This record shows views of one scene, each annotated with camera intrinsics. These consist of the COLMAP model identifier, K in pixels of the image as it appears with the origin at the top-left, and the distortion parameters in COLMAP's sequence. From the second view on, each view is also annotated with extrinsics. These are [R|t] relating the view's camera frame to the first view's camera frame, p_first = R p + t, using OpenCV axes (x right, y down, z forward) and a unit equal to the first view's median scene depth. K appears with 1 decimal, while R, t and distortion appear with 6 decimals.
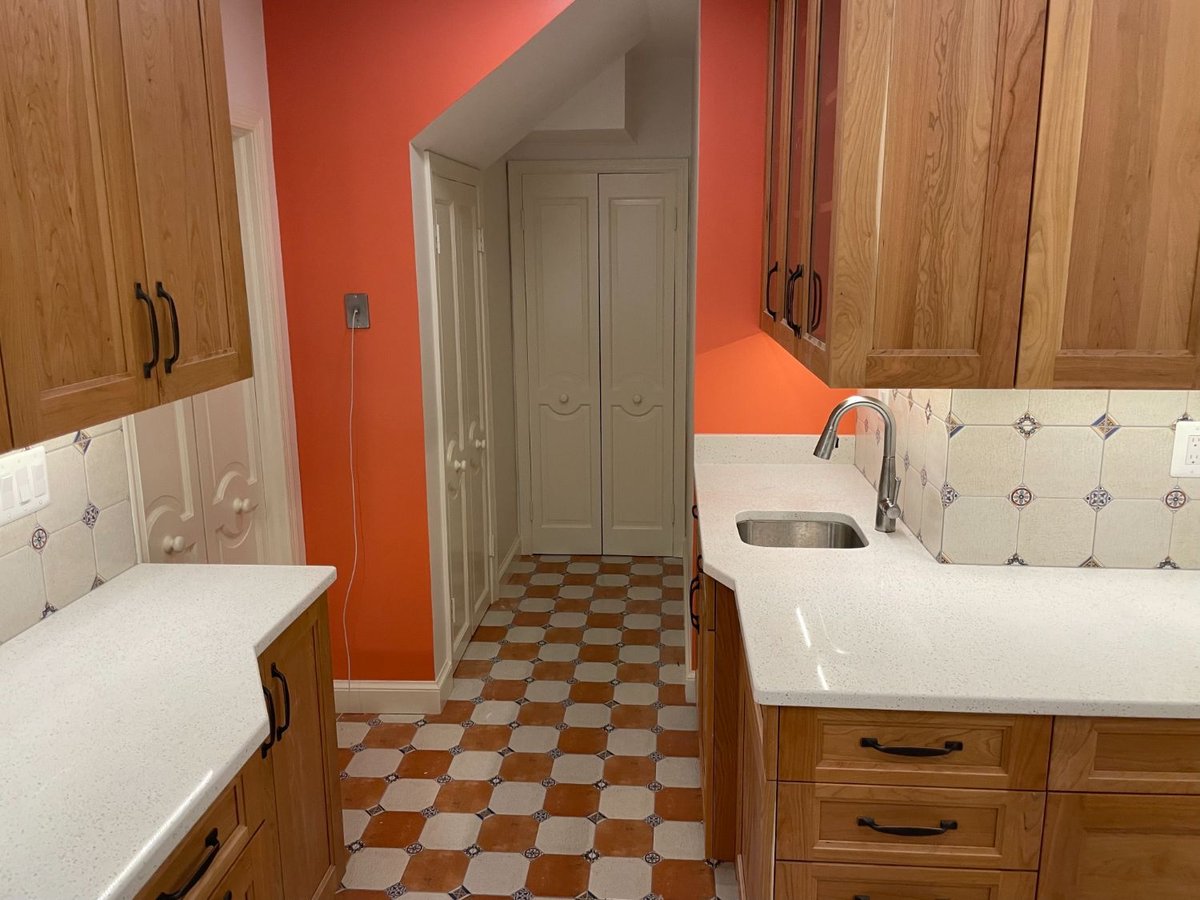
lens RADIAL K [[928.6, 0, 605.3], [0, 928.6, 436.9], [0, 0, 1]] dist [0.089085, -0.112099]
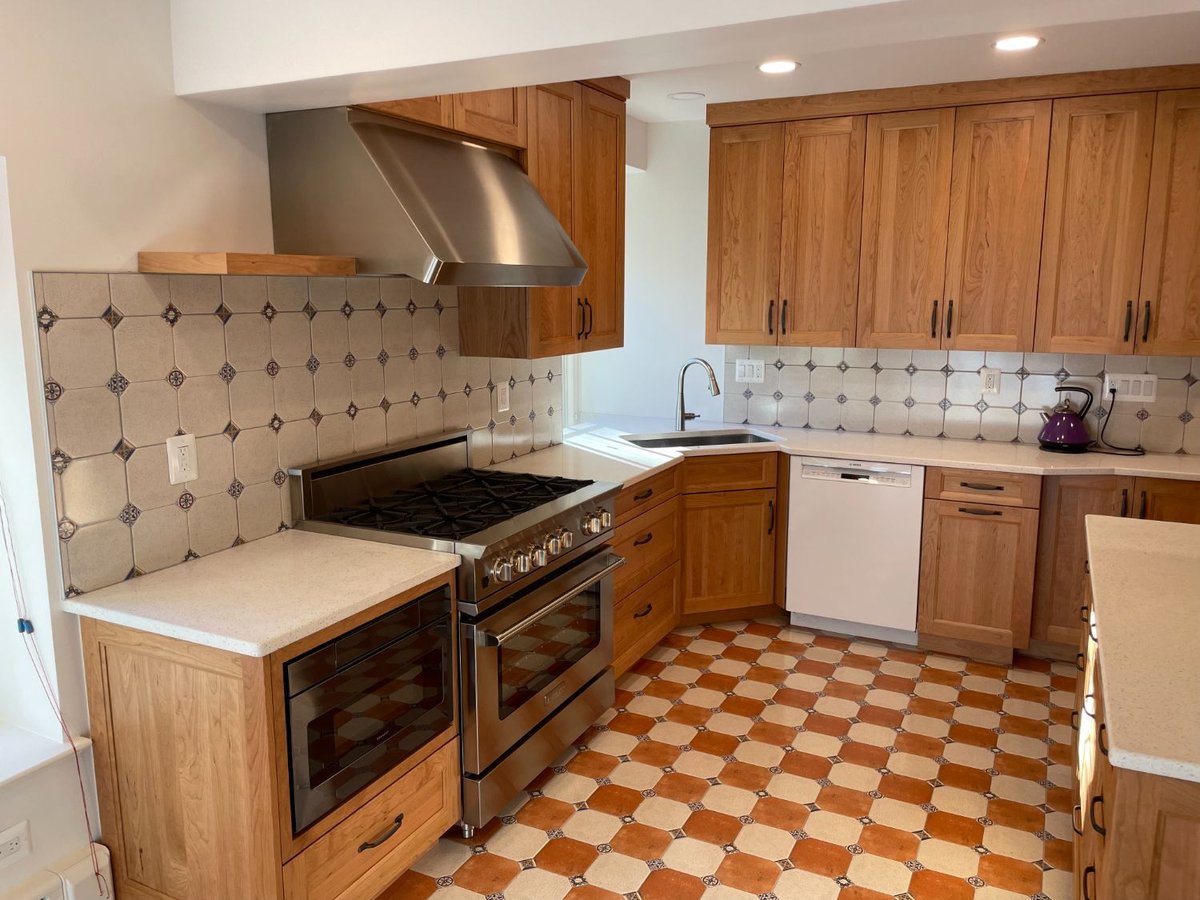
lens RADIAL K [[928.6, 0, 597.6], [0, 928.6, 444.7], [0, 0, 1]] dist [0.089085, -0.112099]
pose [[-0.390274, 0.163267, -0.906107, 2.122176], [-0.176119, 0.952740, 0.247527, -0.163898], [0.903697, 0.256186, -0.343075, 0.673510]]
